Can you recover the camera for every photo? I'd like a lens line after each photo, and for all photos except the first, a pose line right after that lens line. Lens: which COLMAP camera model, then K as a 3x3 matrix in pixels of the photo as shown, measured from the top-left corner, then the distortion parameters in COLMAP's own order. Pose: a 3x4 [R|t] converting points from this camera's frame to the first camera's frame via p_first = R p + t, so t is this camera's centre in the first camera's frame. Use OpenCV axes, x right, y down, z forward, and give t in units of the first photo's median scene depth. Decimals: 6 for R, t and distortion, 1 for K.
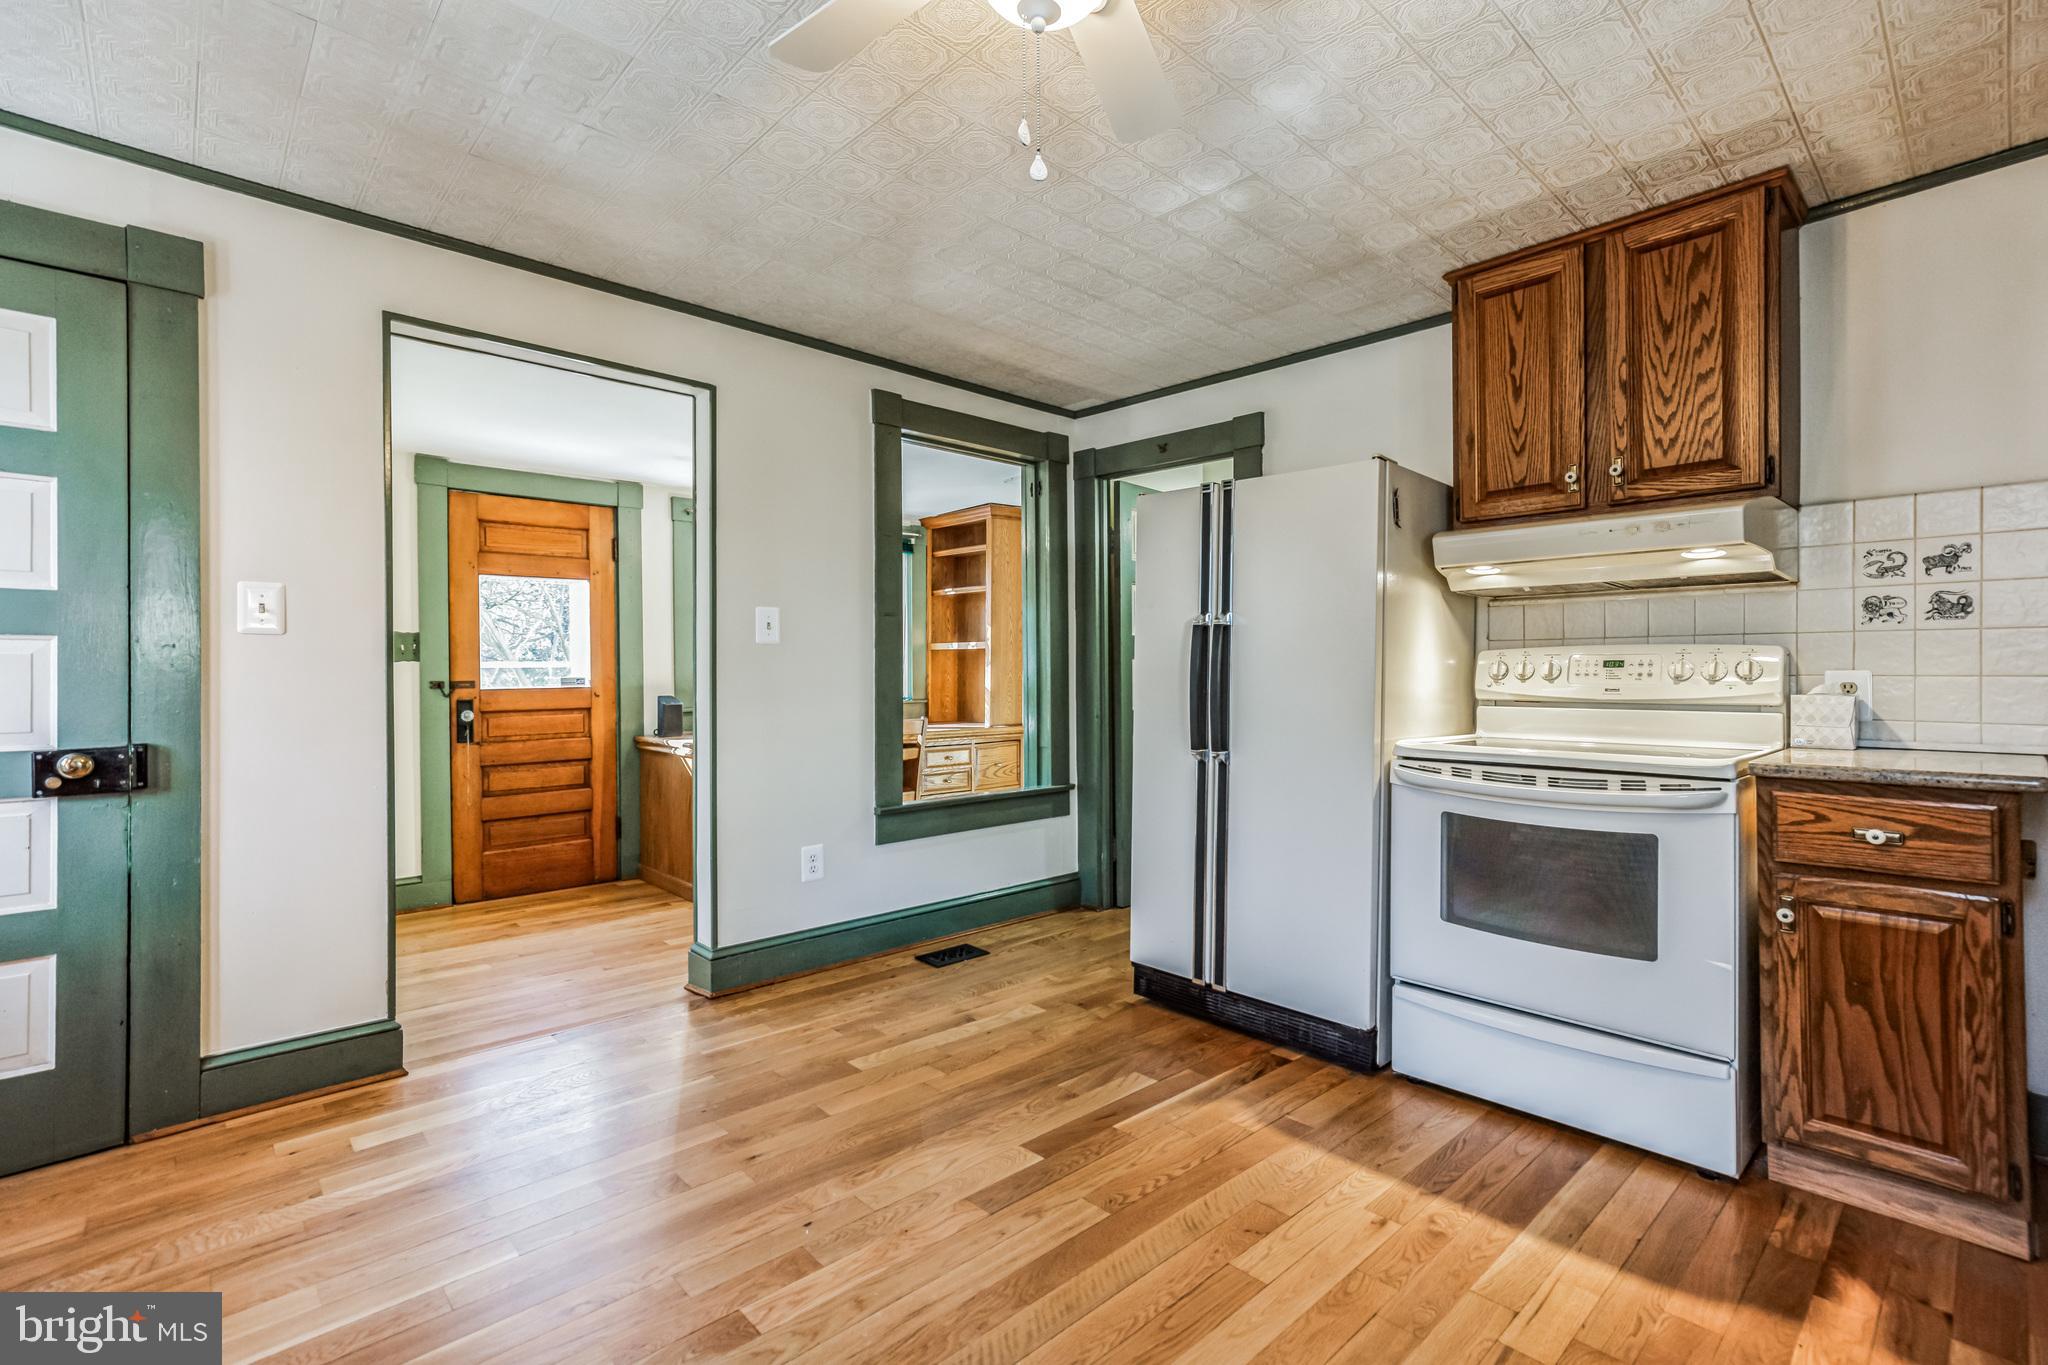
lens RADIAL K [[931.3, 0, 1035.2], [0, 931.3, 674.9], [0, 0, 1]] dist [-0.016475, -0.000053]
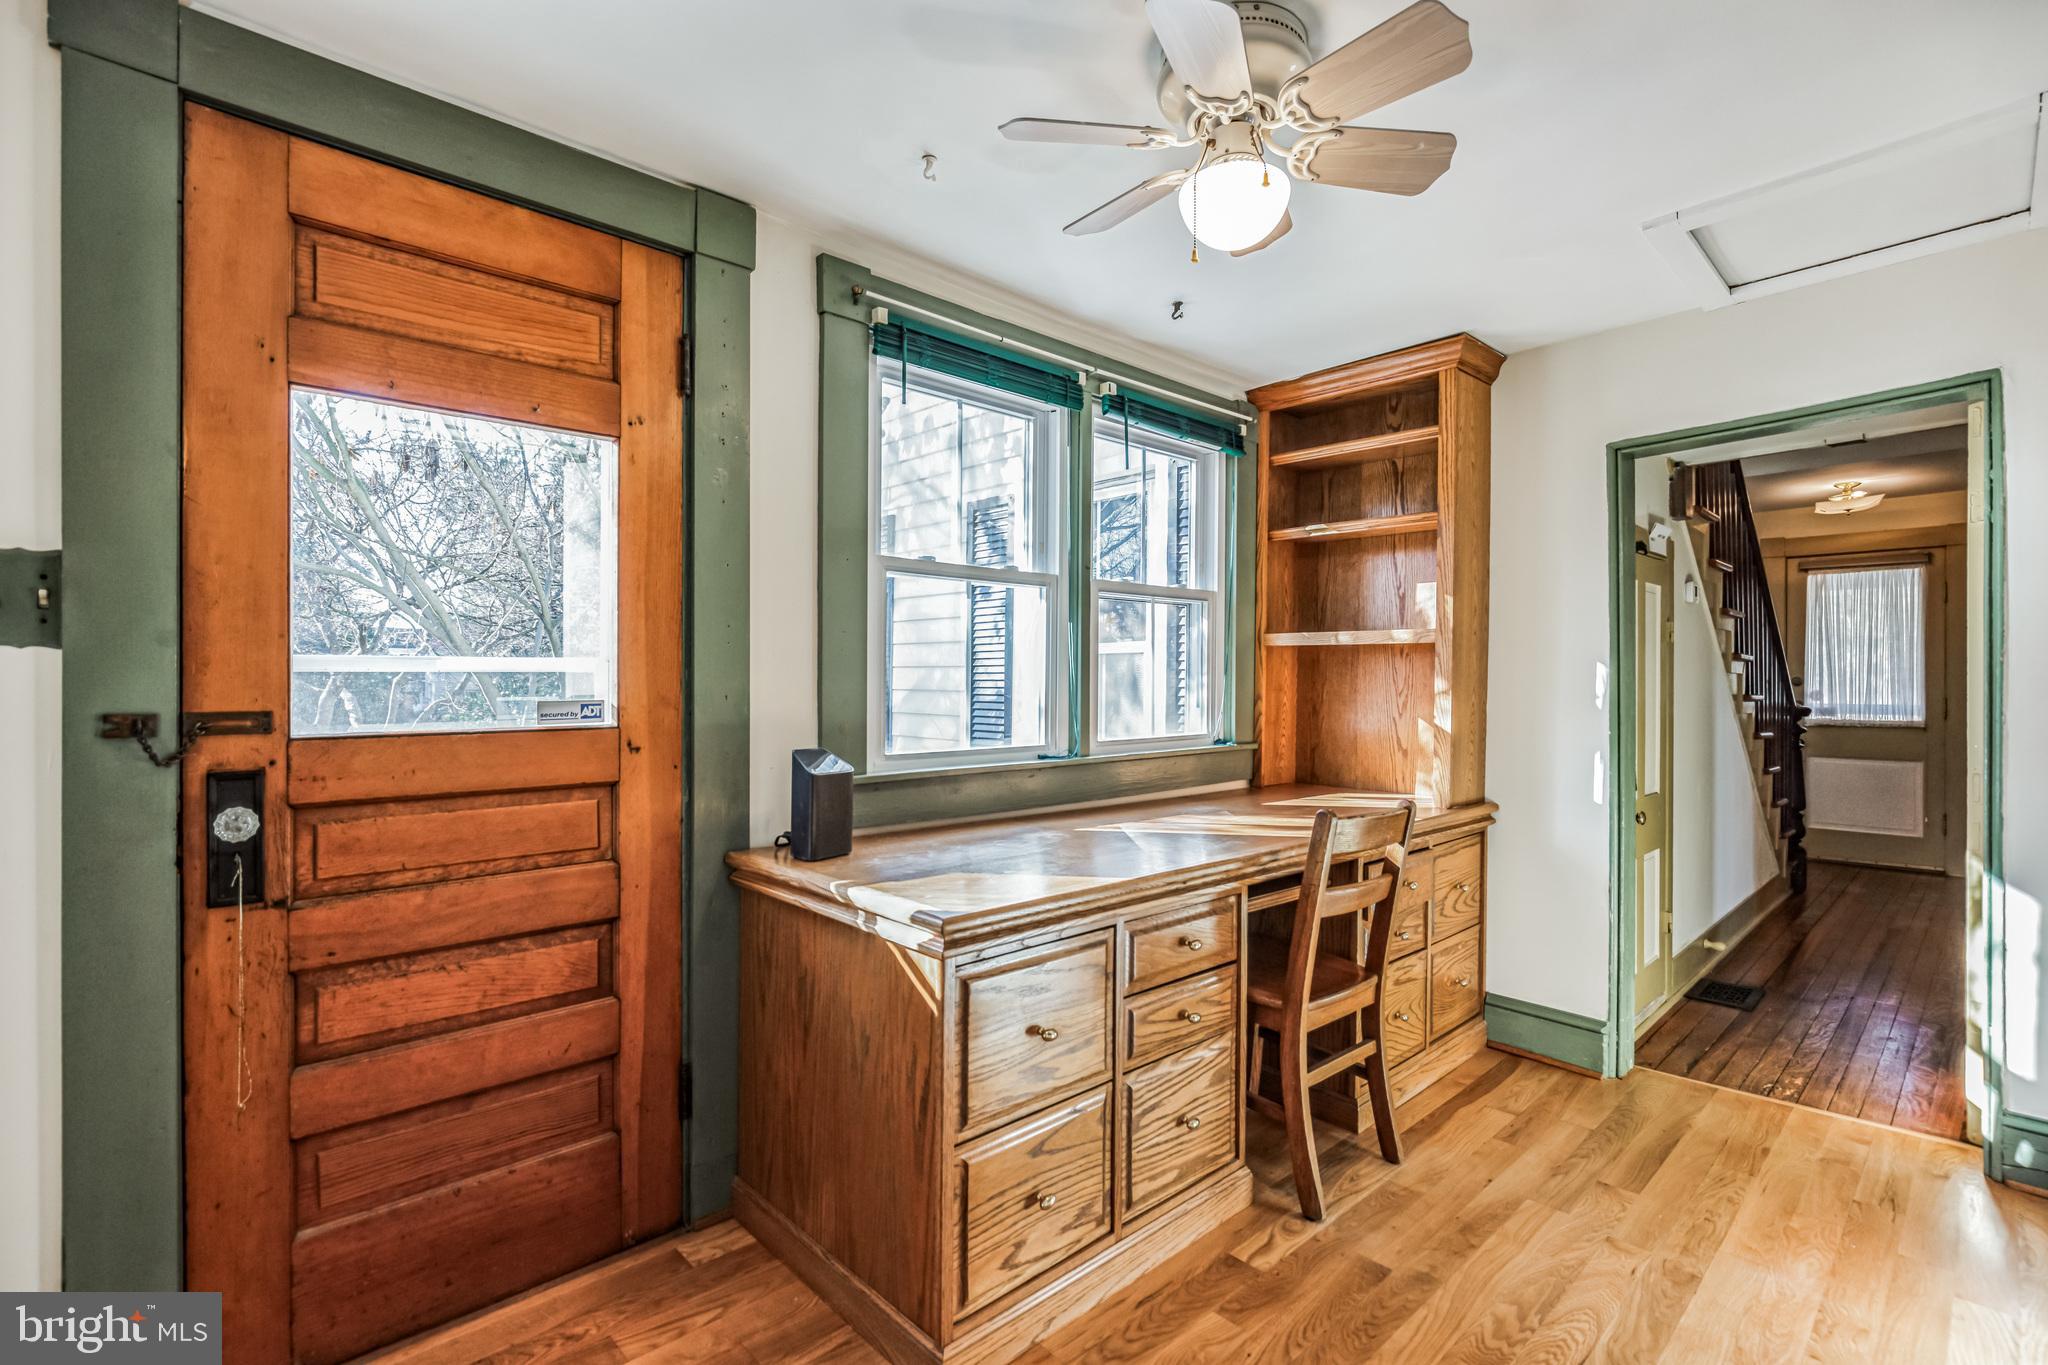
lens RADIAL K [[931.3, 0, 1013.5], [0, 931.3, 685.2], [0, 0, 1]] dist [-0.016475, -0.000053]
pose [[0.999776, 0.013223, -0.016499, -0.317775], [-0.013175, 0.999909, 0.003027, -0.006643], [0.016538, -0.002809, 0.999859, 0.636555]]
